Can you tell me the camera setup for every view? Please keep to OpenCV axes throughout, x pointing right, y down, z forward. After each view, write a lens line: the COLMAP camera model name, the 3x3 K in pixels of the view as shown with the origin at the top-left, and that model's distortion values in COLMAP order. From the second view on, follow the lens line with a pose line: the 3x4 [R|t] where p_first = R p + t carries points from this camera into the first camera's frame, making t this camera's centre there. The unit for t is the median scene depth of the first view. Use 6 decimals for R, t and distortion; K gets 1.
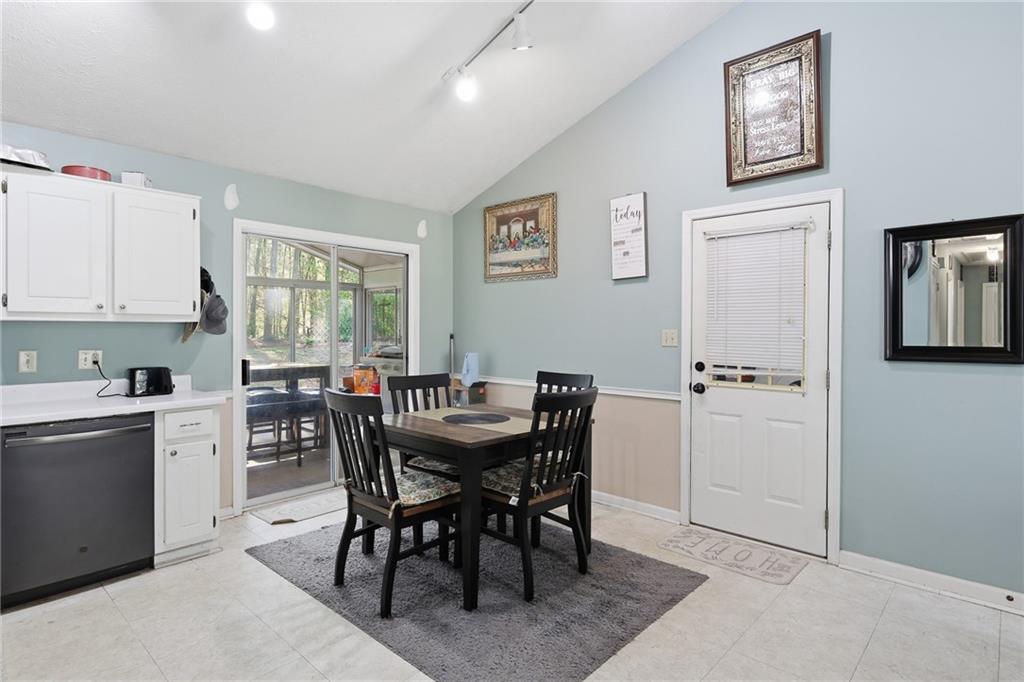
lens RADIAL K [[537.0, 0, 510.6], [0, 537.0, 336.5], [0, 0, 1]] dist [-0.000538, -0.000825]
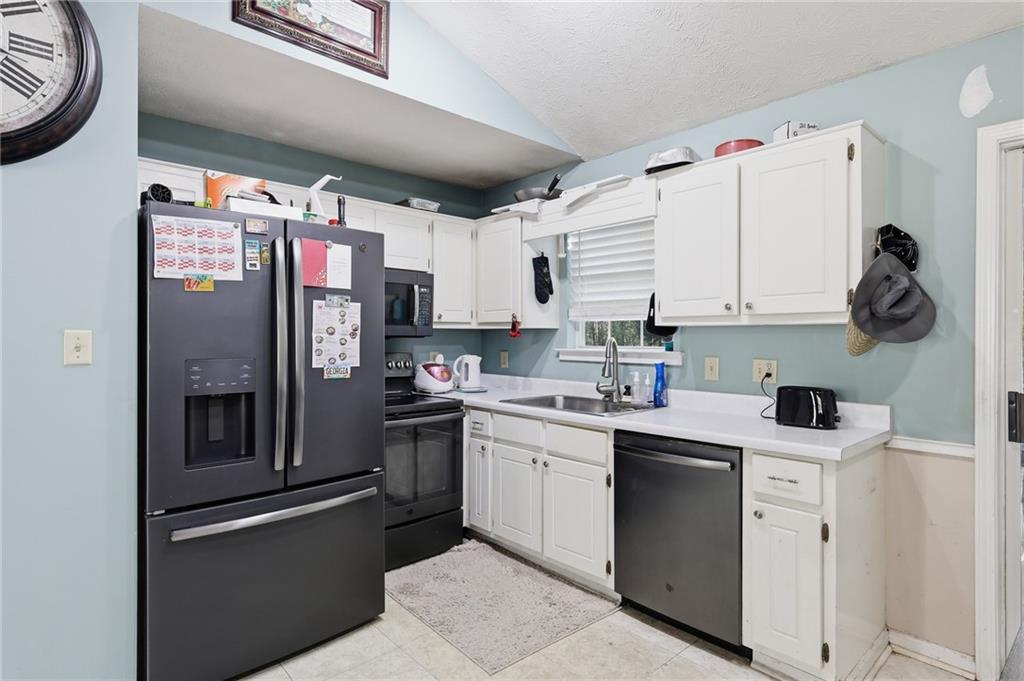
lens RADIAL K [[537.0, 0, 514.3], [0, 537.0, 335.7], [0, 0, 1]] dist [-0.000538, -0.000825]
pose [[-0.083670, -0.004518, -0.996483, 0.075775], [-0.008613, 0.999956, -0.003810, -0.004865], [0.996456, 0.008264, -0.083705, 0.667535]]
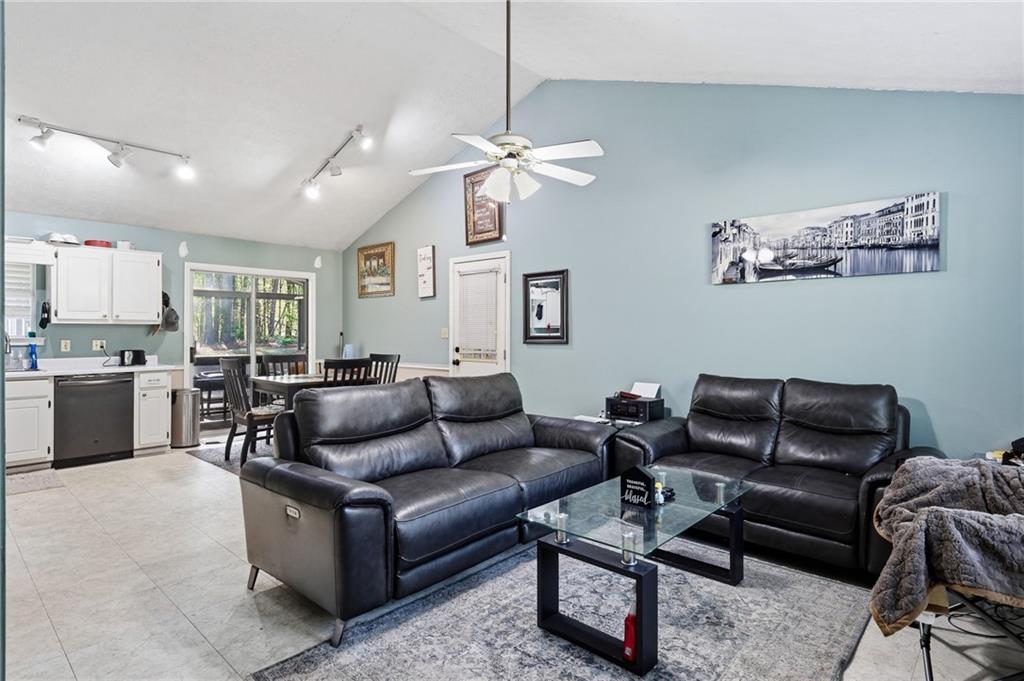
lens RADIAL K [[537.0, 0, 514.7], [0, 537.0, 332.9], [0, 0, 1]] dist [-0.000538, -0.000825]
pose [[0.999991, -0.002312, 0.003596, 0.583439], [0.002346, 0.999950, -0.009673, 0.021696], [-0.003573, 0.009681, 0.999947, -0.778036]]
